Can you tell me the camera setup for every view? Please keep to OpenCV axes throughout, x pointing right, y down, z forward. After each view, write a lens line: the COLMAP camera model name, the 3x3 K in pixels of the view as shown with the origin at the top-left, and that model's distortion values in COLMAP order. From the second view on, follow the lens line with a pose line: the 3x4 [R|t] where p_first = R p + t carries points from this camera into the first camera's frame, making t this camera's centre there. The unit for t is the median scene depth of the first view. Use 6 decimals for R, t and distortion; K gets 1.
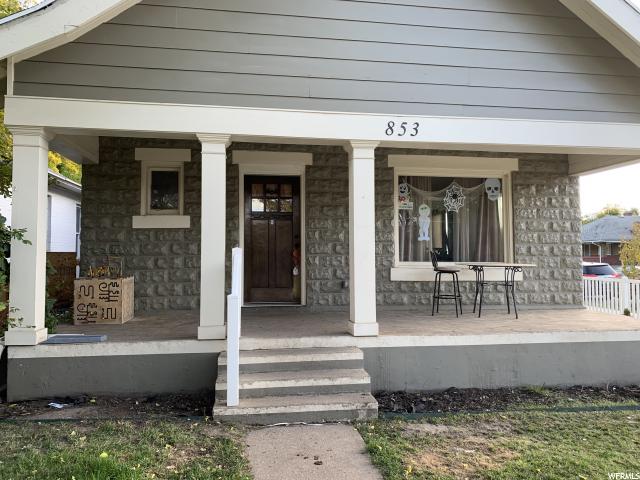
lens RADIAL K [[493.3, 0, 314.4], [0, 493.3, 237.5], [0, 0, 1]] dist [0.056341, -0.088462]
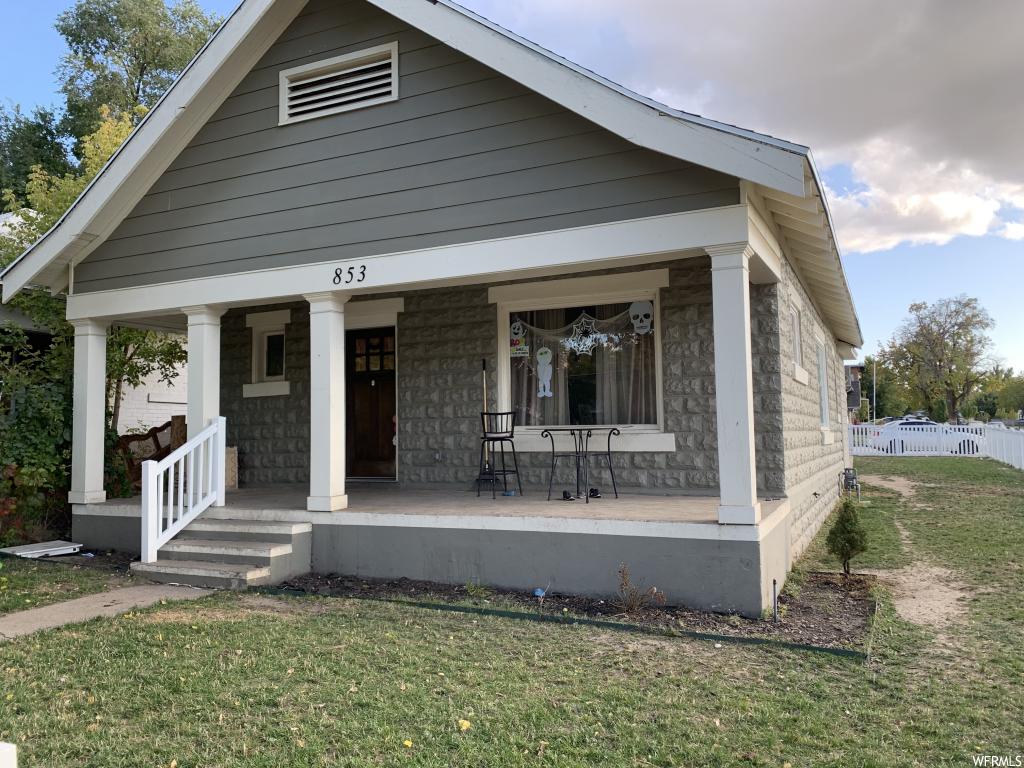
lens RADIAL K [[789.4, 0, 503.1], [0, 789.4, 380.0], [0, 0, 1]] dist [0.056341, -0.088462]
pose [[0.825918, -0.051461, -0.561436, 0.887004], [0.041927, 0.998674, -0.029861, 0.014149], [0.562229, 0.001124, 0.826981, -0.001473]]
